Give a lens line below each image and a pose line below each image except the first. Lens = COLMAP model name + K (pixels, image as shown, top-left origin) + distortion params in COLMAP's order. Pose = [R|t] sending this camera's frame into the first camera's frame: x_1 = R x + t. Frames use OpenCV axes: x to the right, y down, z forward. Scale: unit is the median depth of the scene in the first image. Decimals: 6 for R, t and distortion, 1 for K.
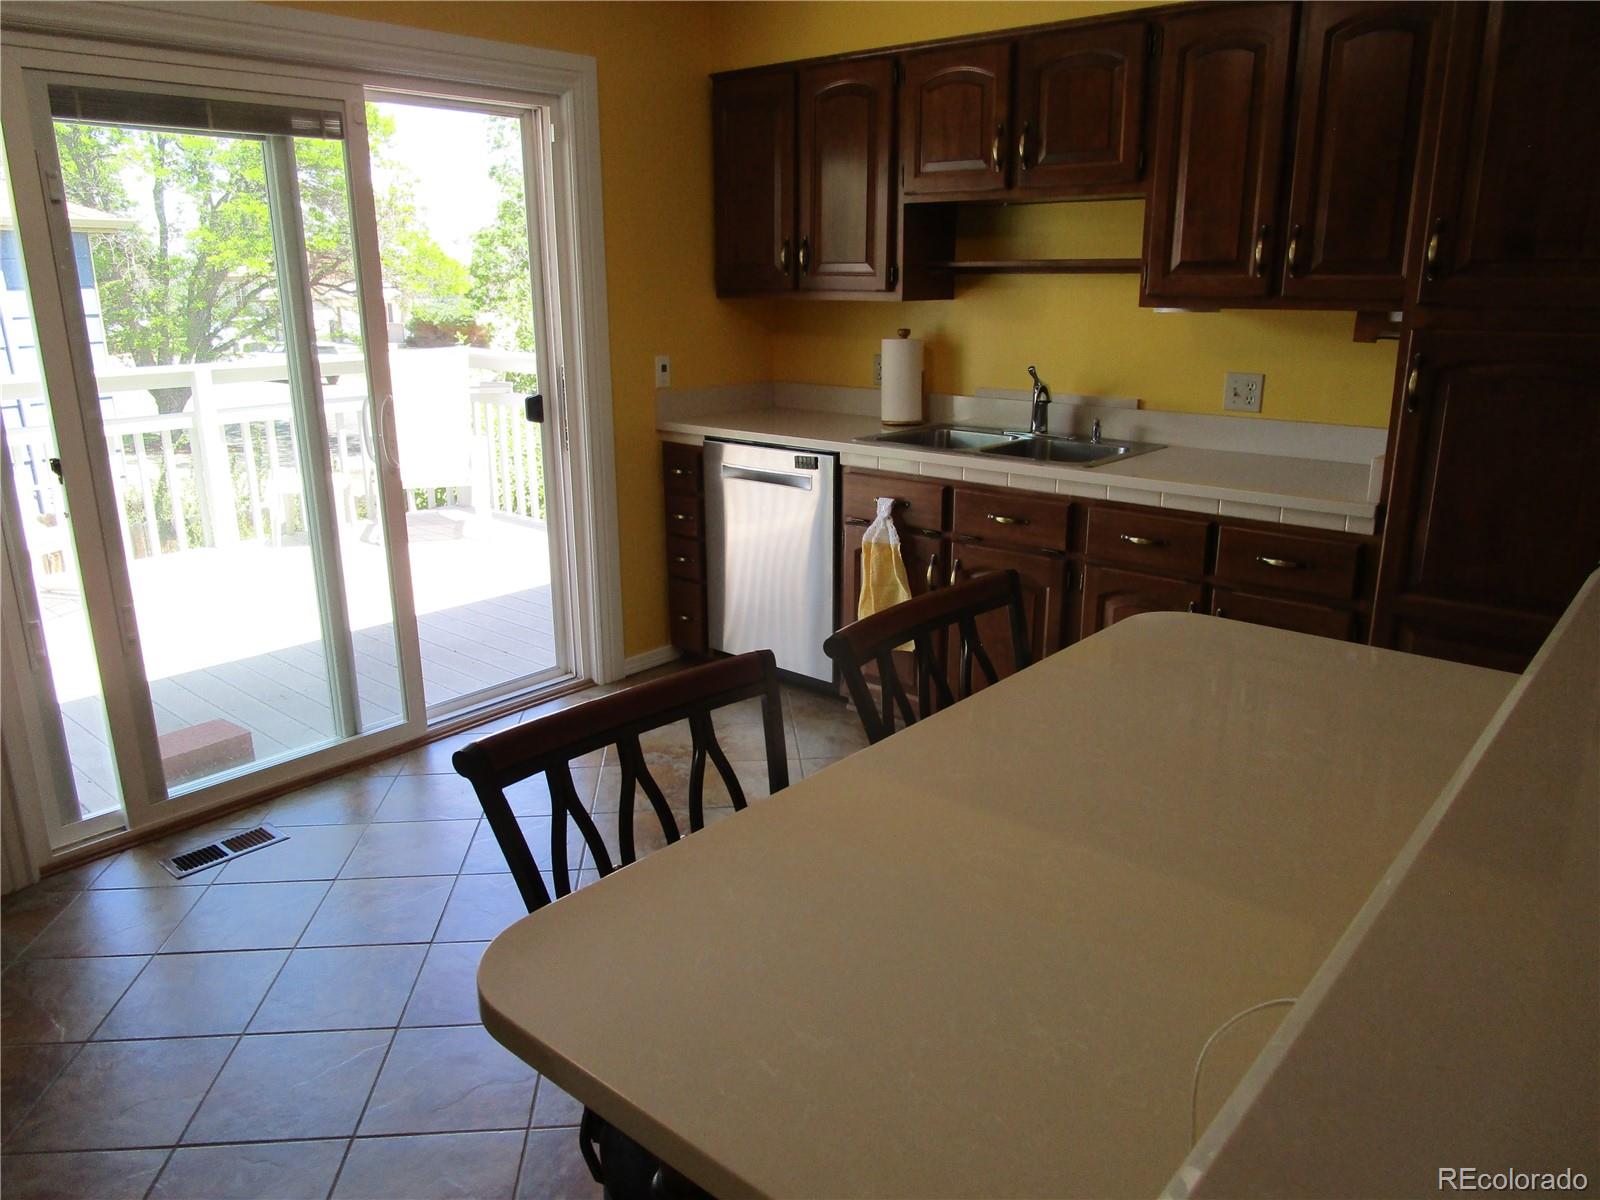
lens RADIAL K [[1136.2, 0, 796.7], [0, 1136.2, 602.4], [0, 0, 1]] dist [-0.024110, 0.002019]
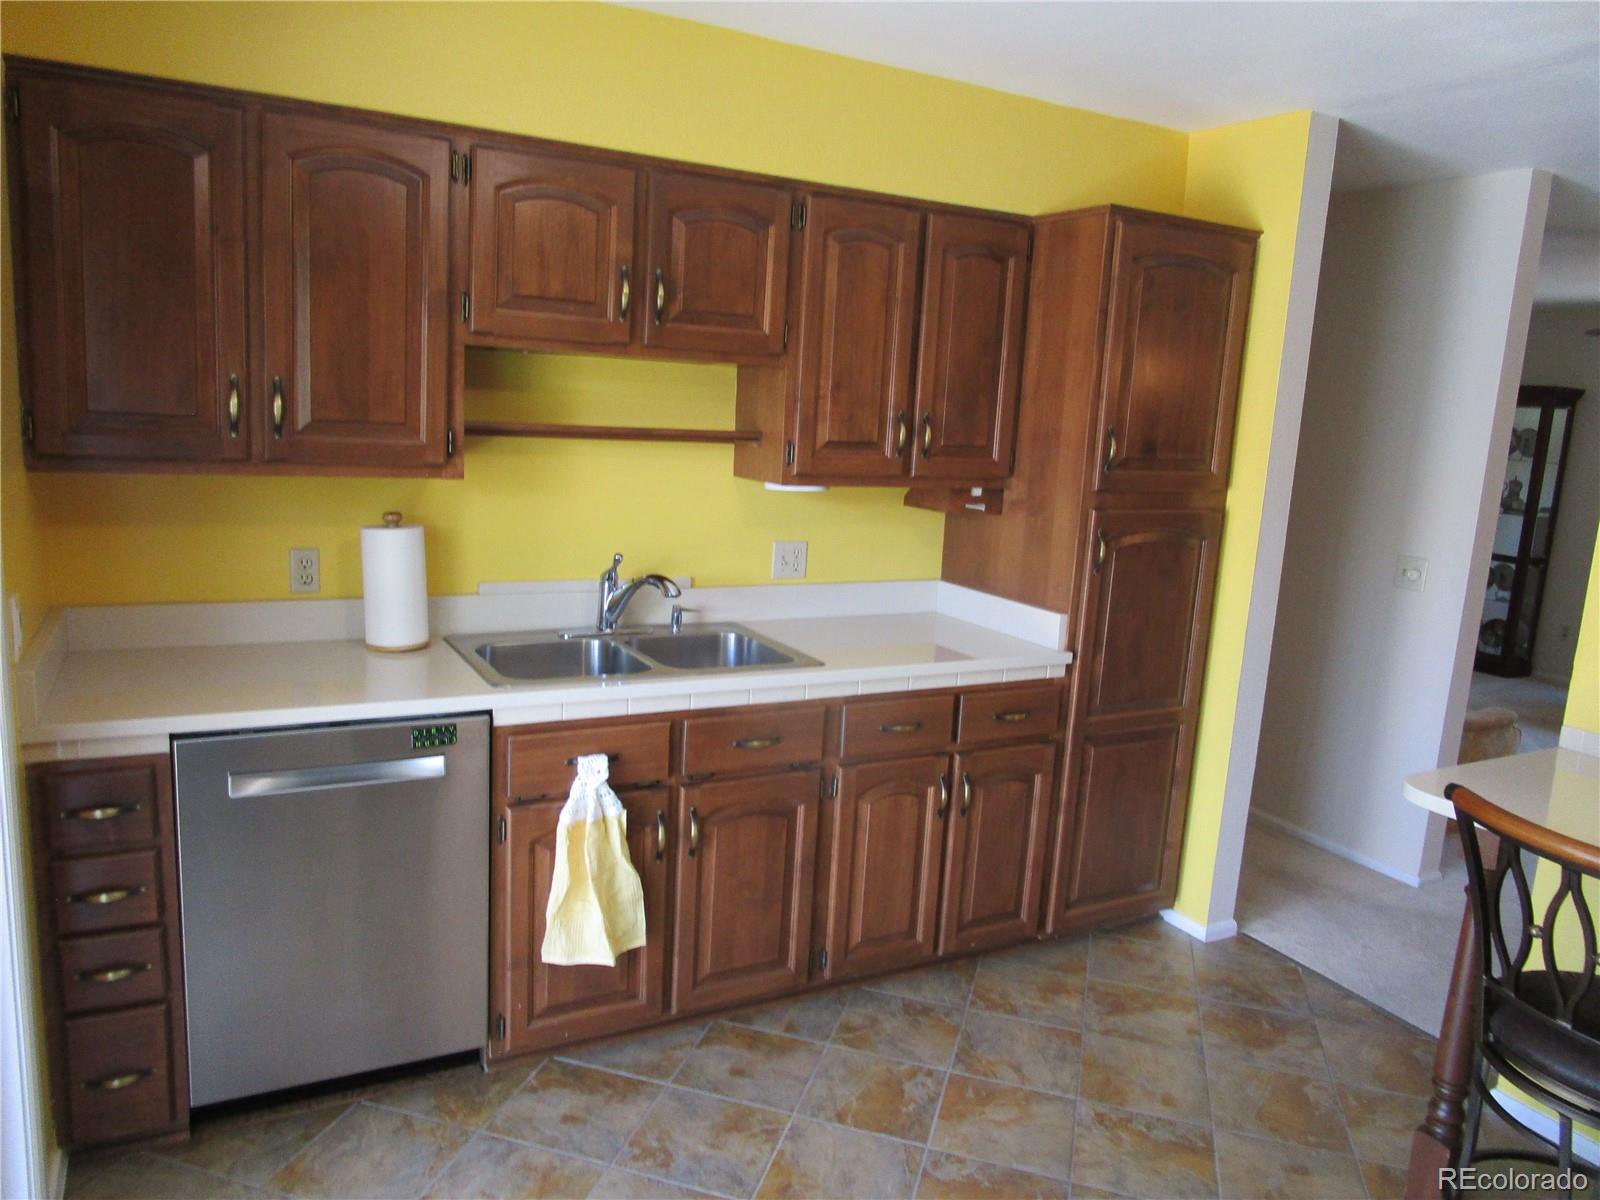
lens RADIAL K [[1136.2, 0, 797.2], [0, 1136.2, 595.2], [0, 0, 1]] dist [-0.024110, 0.002019]
pose [[0.355905, -0.132755, 0.925045, -0.537803], [0.205770, 0.976697, 0.060999, -0.213684], [-0.911587, 0.168637, 0.374929, 0.613055]]
